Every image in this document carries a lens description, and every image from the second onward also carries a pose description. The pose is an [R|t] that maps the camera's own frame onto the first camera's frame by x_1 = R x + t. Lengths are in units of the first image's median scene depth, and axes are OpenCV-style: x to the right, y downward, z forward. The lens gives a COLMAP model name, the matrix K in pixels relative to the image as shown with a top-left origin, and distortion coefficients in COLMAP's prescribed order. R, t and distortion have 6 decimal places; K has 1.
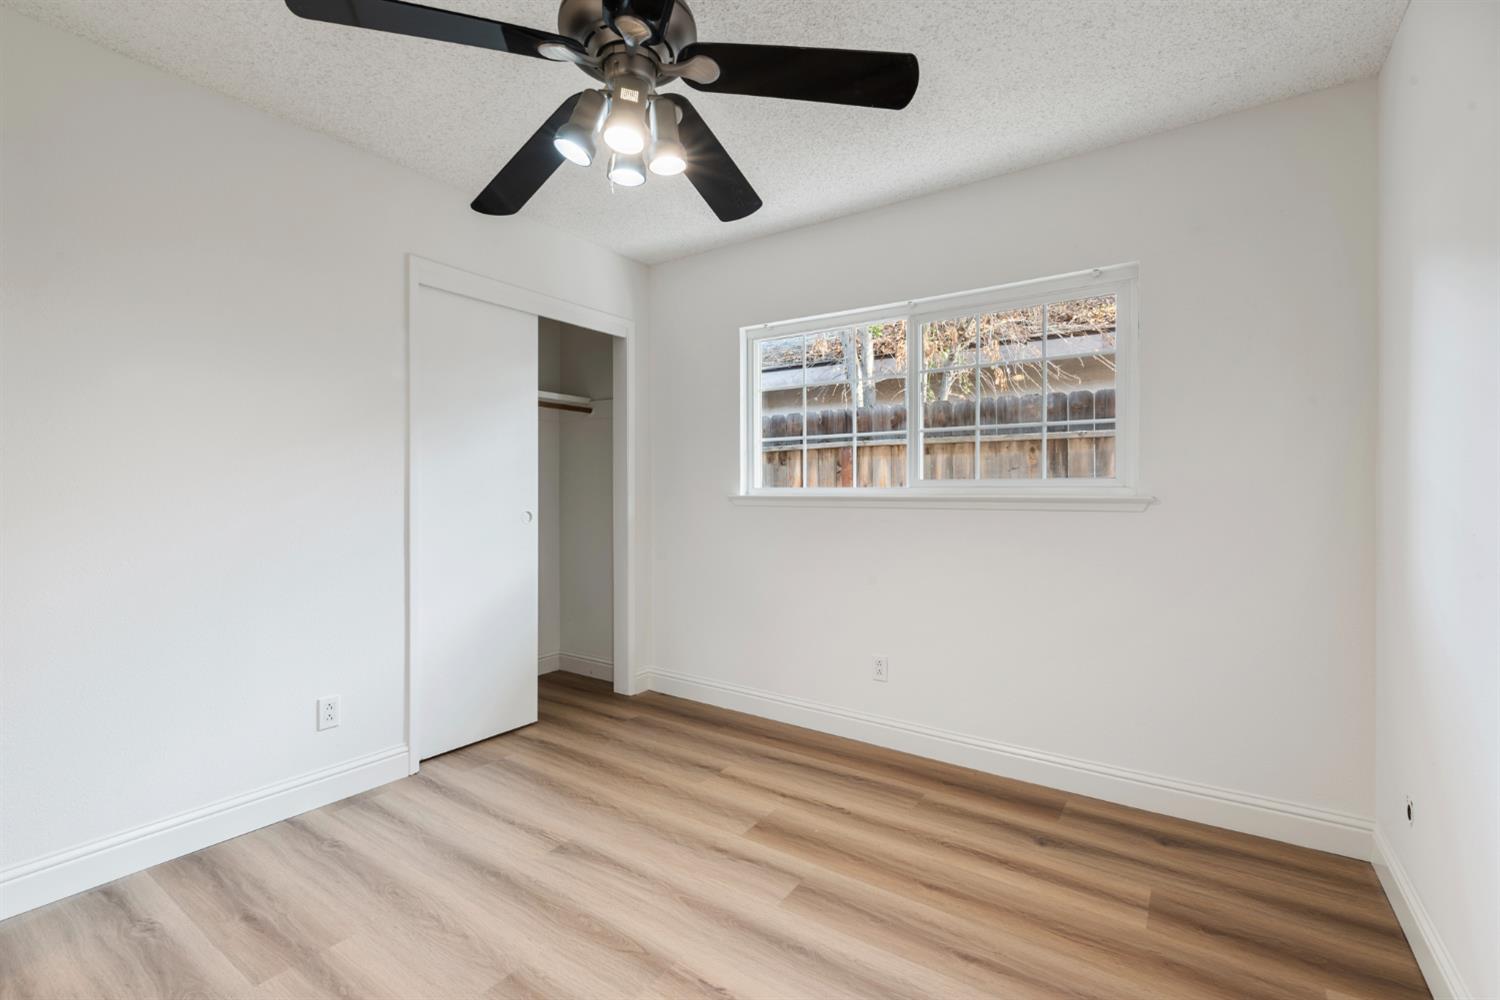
lens RADIAL K [[647.7, 0, 749.1], [0, 647.7, 493.5], [0, 0, 1]] dist [0.002241, -0.001149]
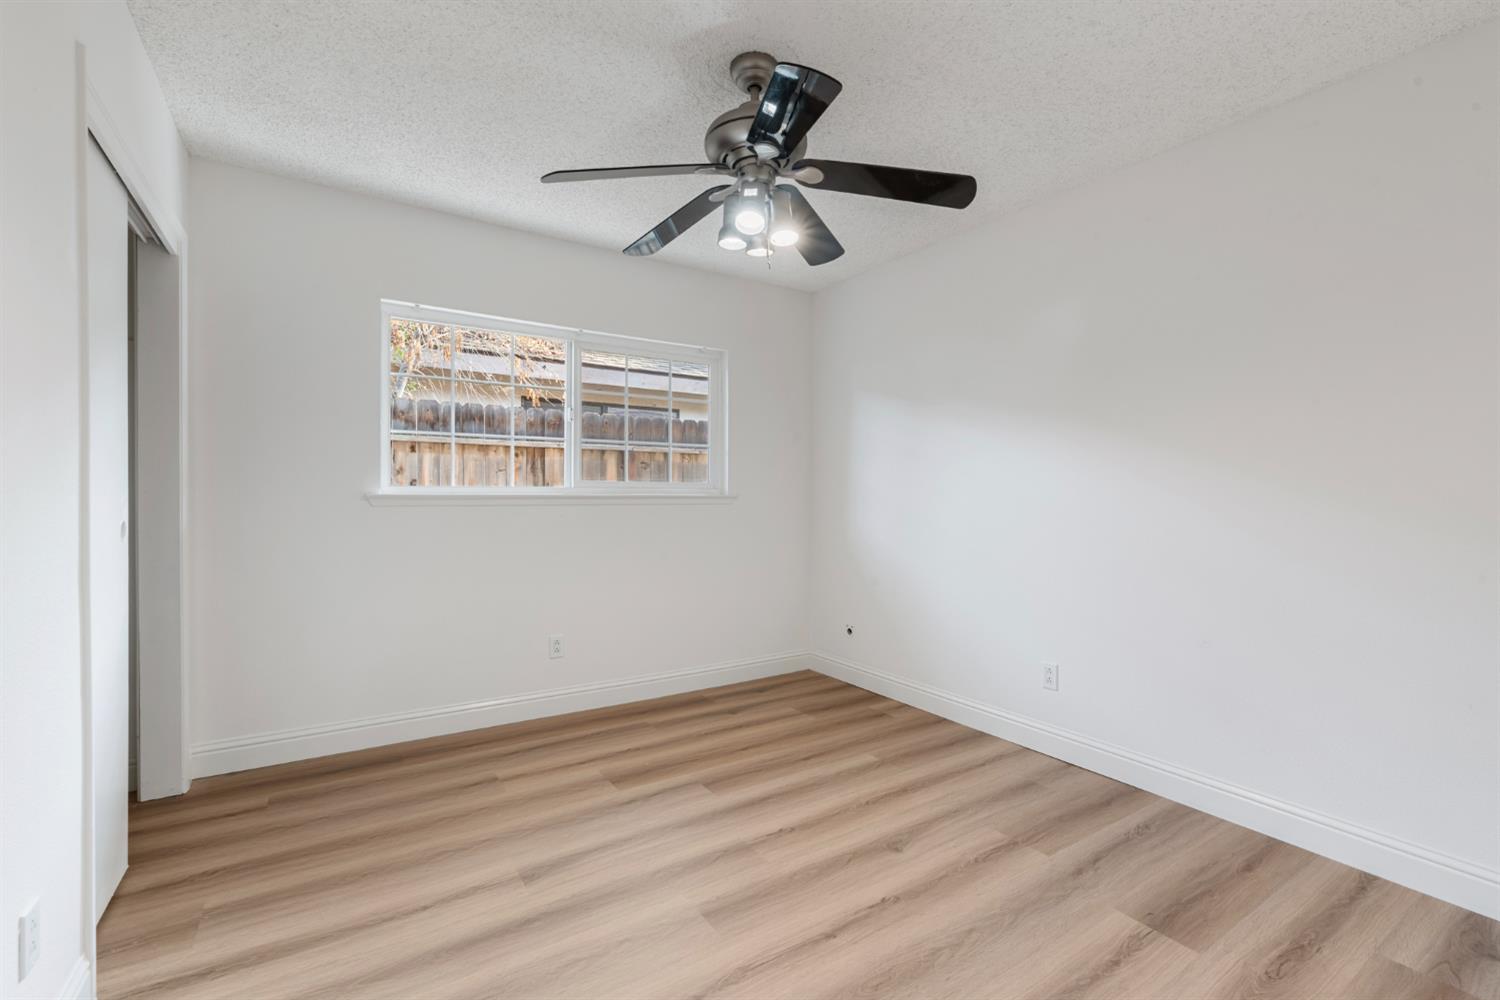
lens RADIAL K [[647.7, 0, 751.7], [0, 647.7, 497.3], [0, 0, 1]] dist [0.002241, -0.001149]
pose [[0.388849, -0.005395, 0.921286, -0.748740], [-0.000914, 0.999980, 0.006242, 0.001475], [-0.921301, -0.003269, 0.388836, 0.261077]]
